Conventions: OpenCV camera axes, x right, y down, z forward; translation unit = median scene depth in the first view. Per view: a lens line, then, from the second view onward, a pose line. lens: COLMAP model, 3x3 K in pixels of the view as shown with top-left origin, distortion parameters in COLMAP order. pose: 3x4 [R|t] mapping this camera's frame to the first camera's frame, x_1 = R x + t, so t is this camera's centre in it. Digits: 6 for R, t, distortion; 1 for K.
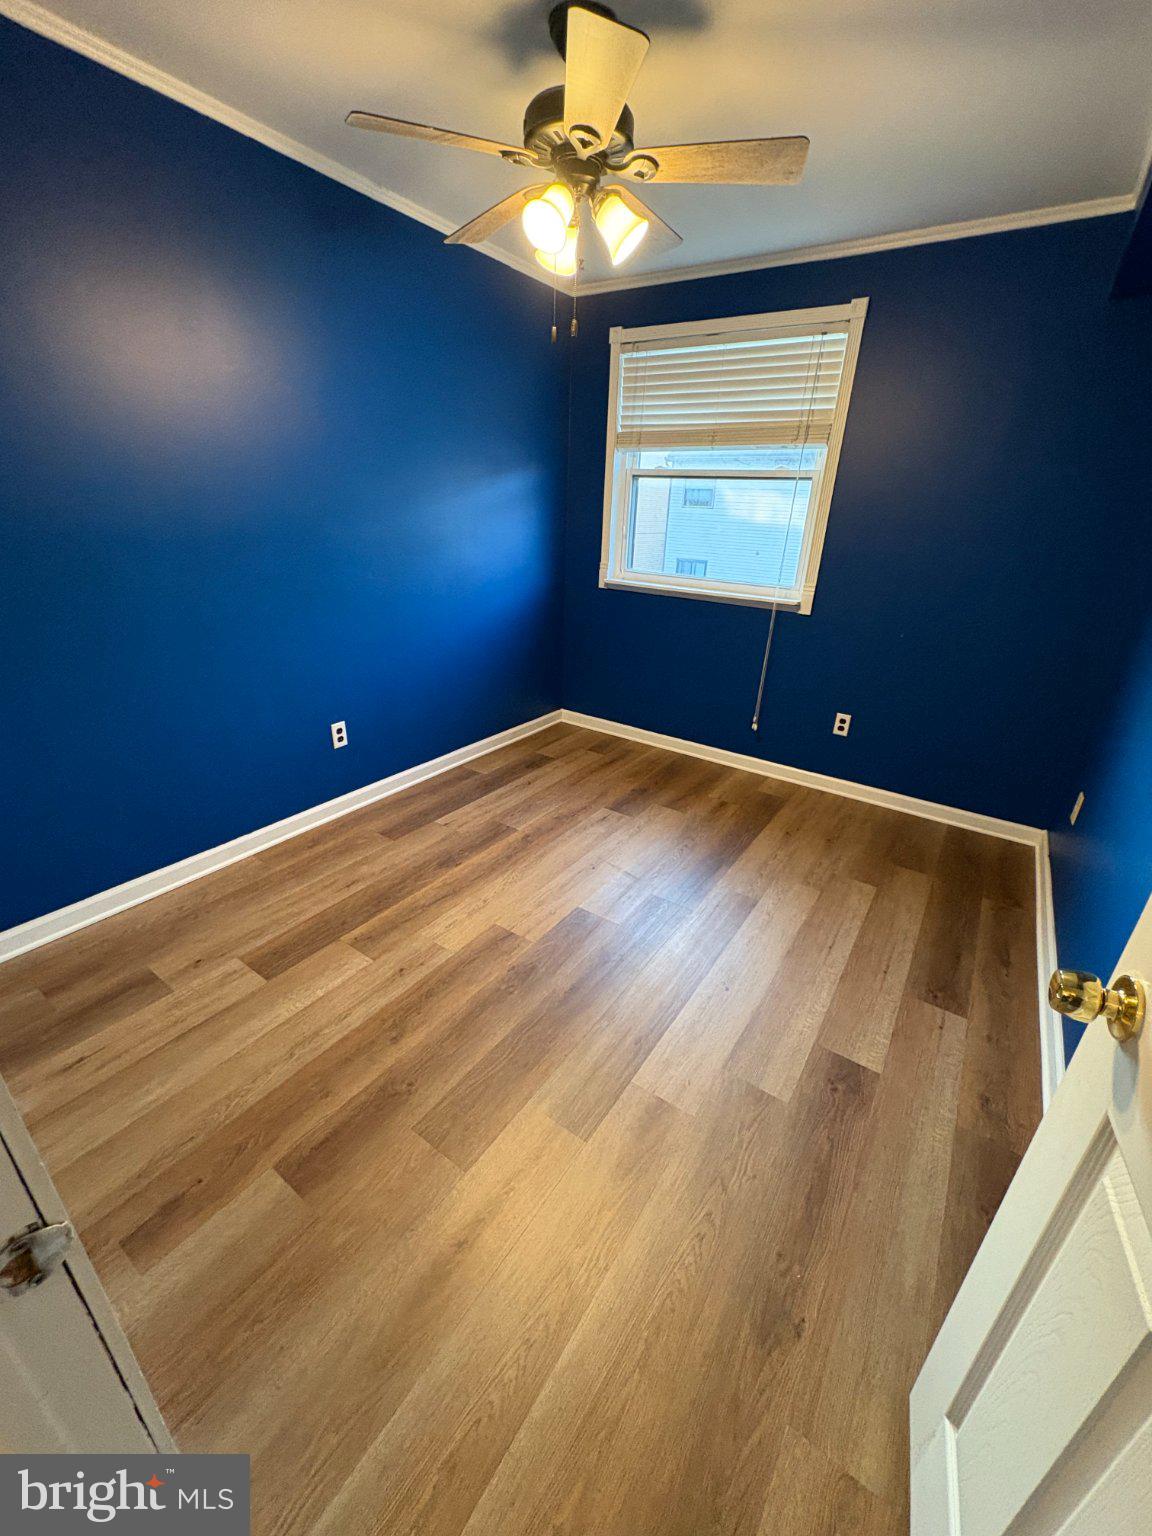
lens RADIAL K [[611.0, 0, 577.2], [0, 611.0, 767.9], [0, 0, 1]] dist [-0.002761, 0.000809]
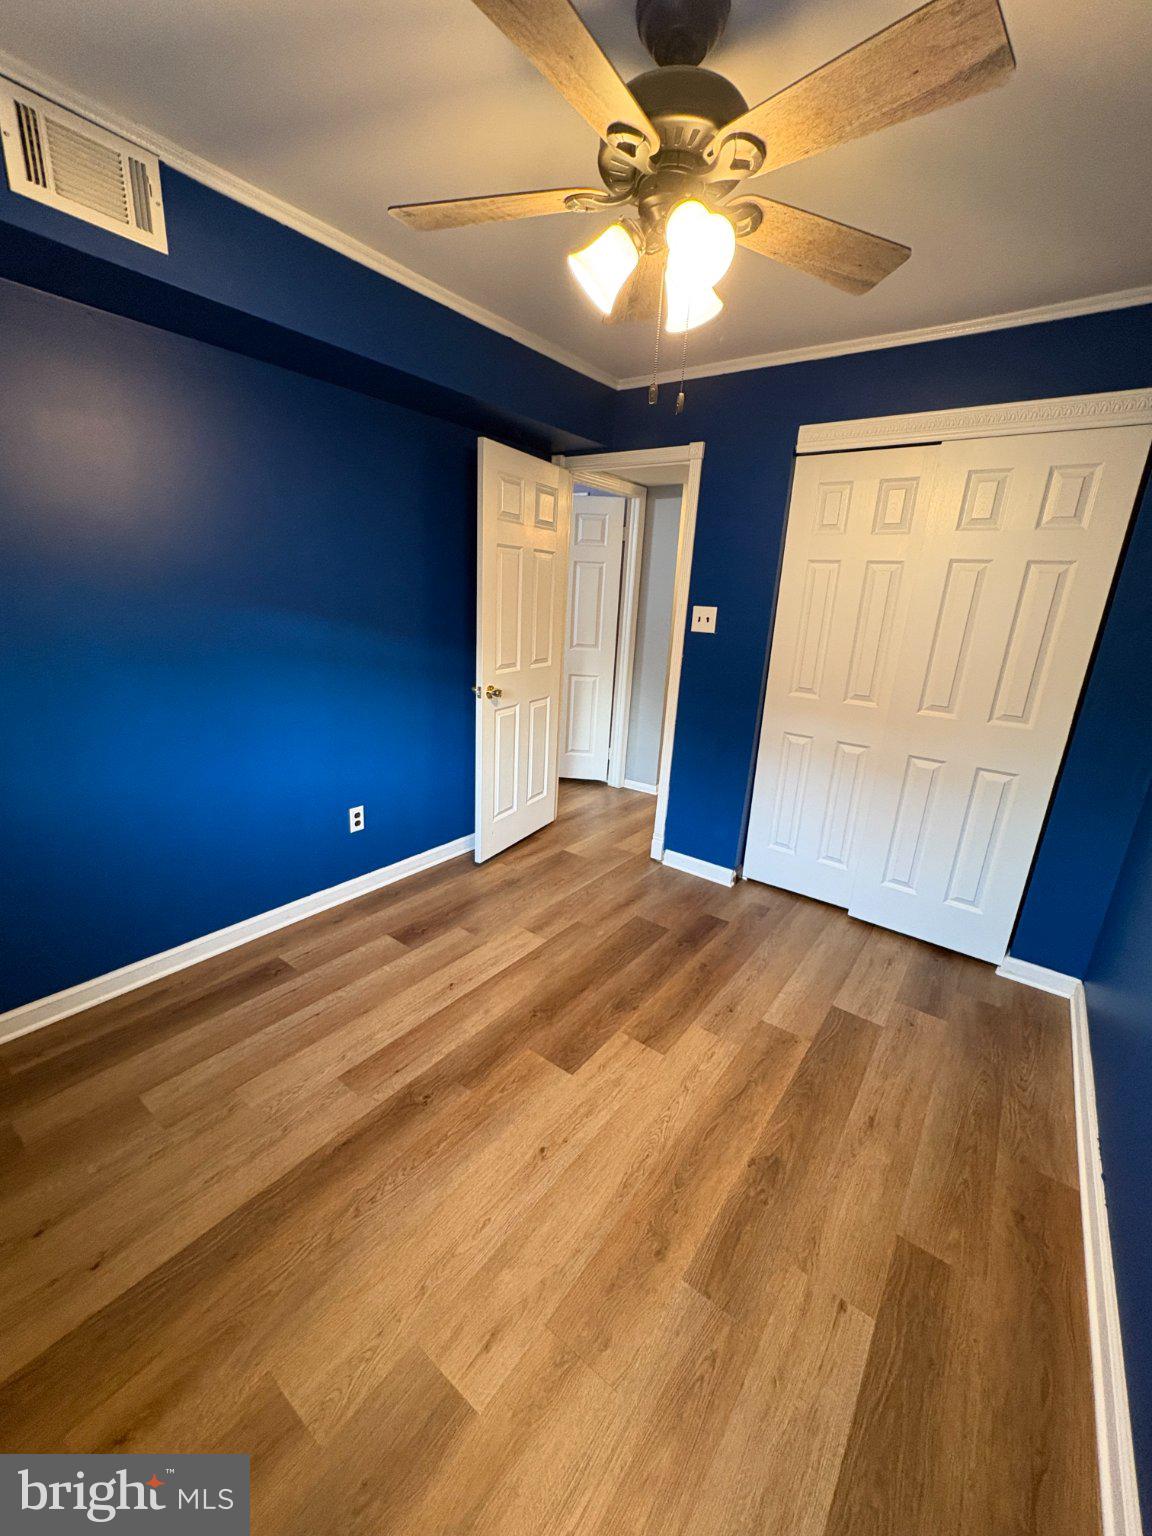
lens RADIAL K [[611.0, 0, 574.9], [0, 611.0, 771.5], [0, 0, 1]] dist [-0.002761, 0.000809]
pose [[-0.994880, -0.099693, 0.016602, 0.026267], [-0.065735, 0.763069, 0.642965, -0.681739], [-0.076767, 0.638582, -0.765716, 1.516079]]
